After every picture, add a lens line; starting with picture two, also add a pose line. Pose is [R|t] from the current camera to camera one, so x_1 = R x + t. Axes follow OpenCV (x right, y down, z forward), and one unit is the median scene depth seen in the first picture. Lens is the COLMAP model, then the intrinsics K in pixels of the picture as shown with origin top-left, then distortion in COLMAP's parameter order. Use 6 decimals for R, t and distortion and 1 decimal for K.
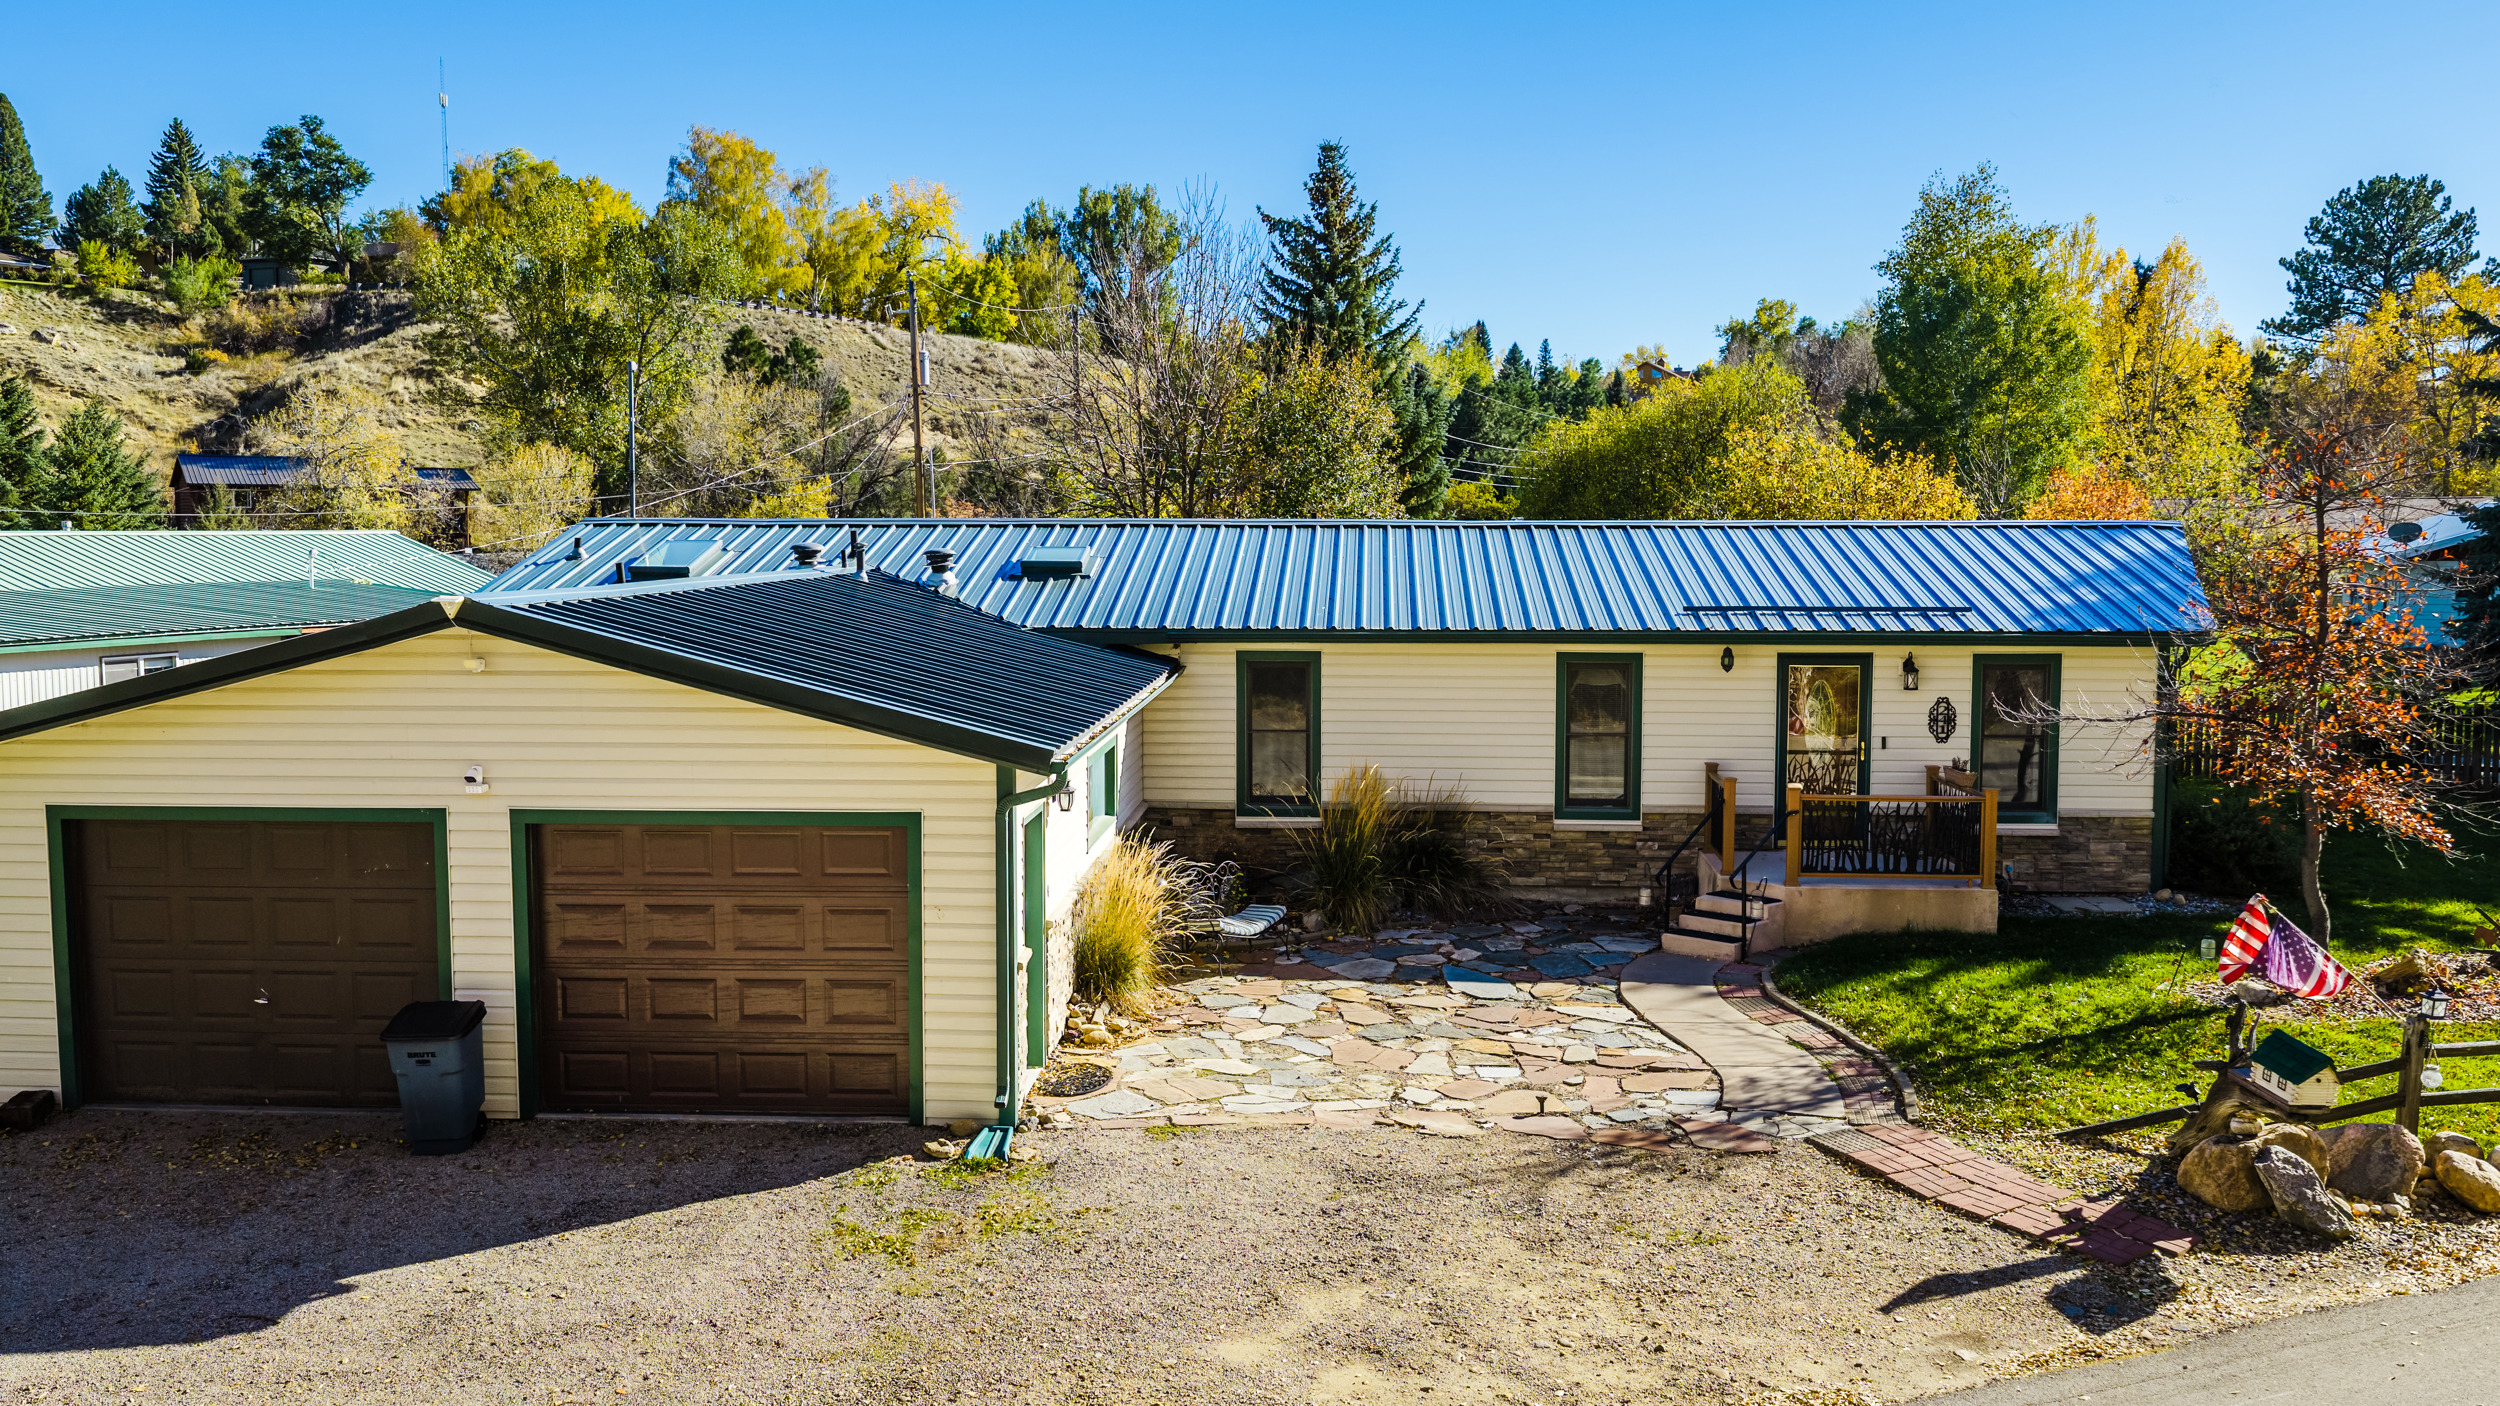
lens RADIAL K [[2041.9, 0, 1250.3], [0, 2041.9, 703.6], [0, 0, 1]] dist [-0.006660, -0.003018]
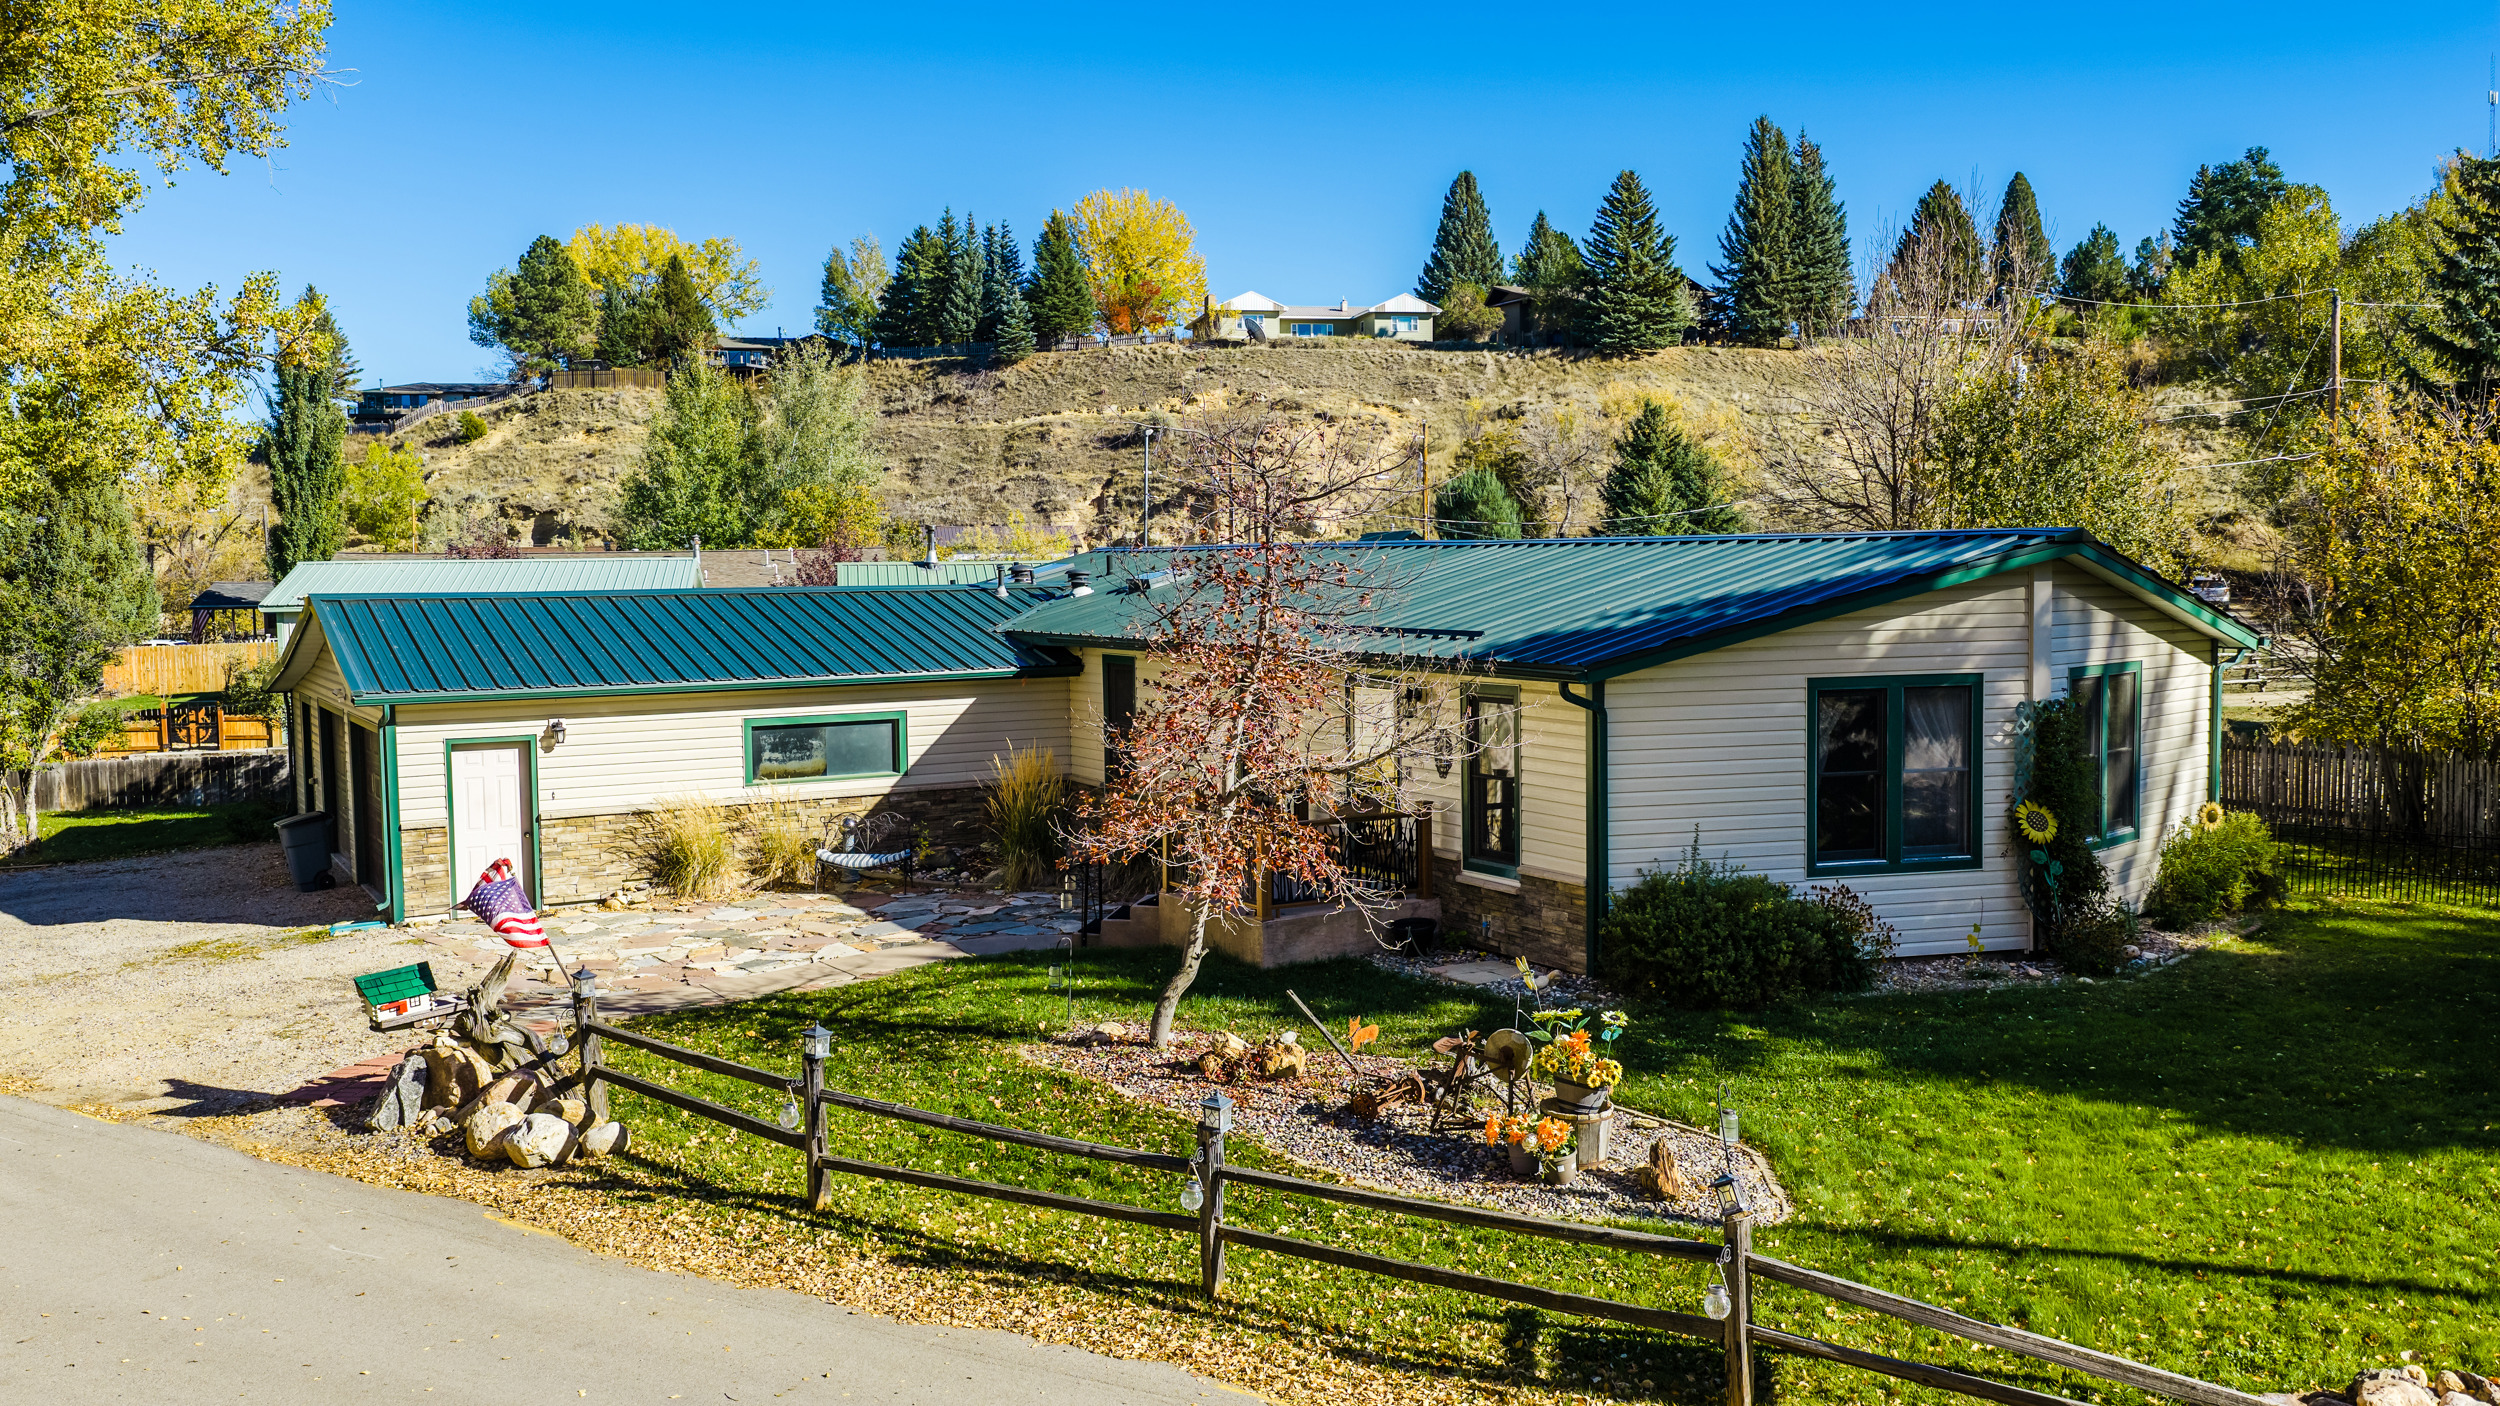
lens RADIAL K [[2041.9, 0, 1252.4], [0, 2041.9, 703.0], [0, 0, 1]] dist [-0.006660, -0.003018]
pose [[0.577828, 0.053753, -0.814386, 0.083560], [-0.066714, 0.997600, 0.018511, -0.002114], [0.813427, 0.043635, 0.580028, 0.031318]]
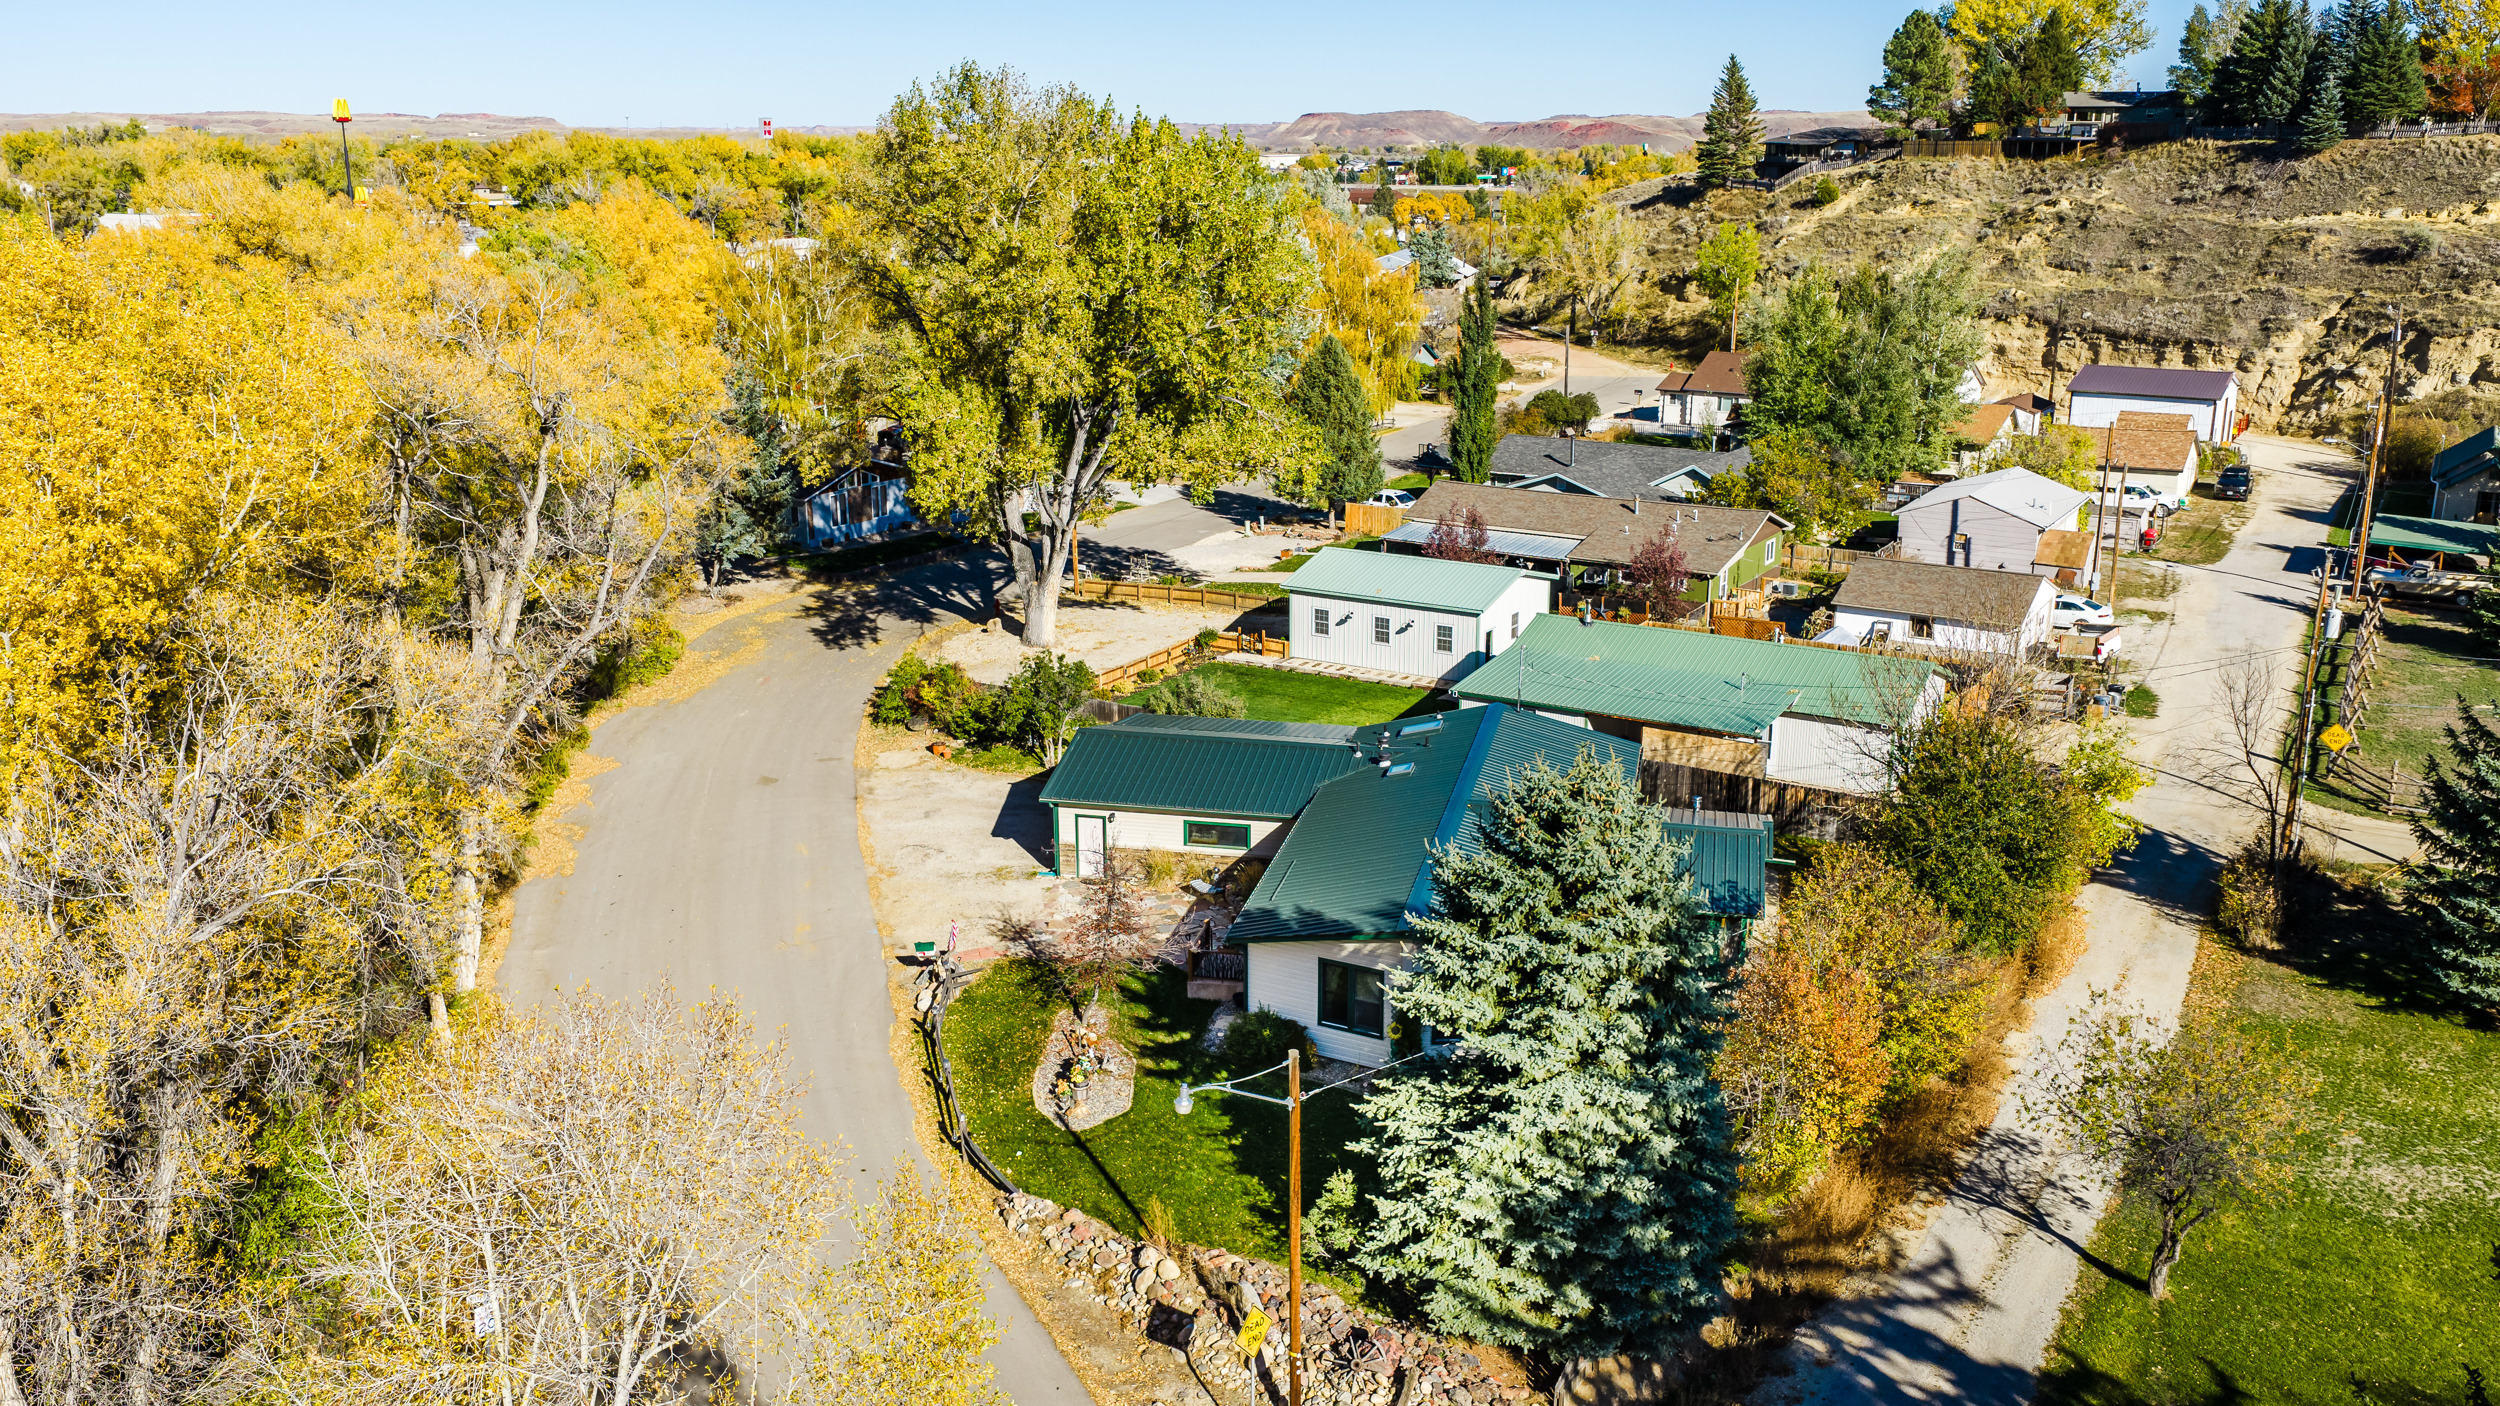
lens RADIAL K [[2041.9, 0, 1250.3], [0, 2041.9, 702.4], [0, 0, 1]] dist [-0.006660, -0.003018]
pose [[-0.142564, 0.272851, -0.951435, 0.106973], [-0.088342, 0.953909, 0.286798, -0.016146], [0.985835, 0.124939, -0.111889, 0.043696]]
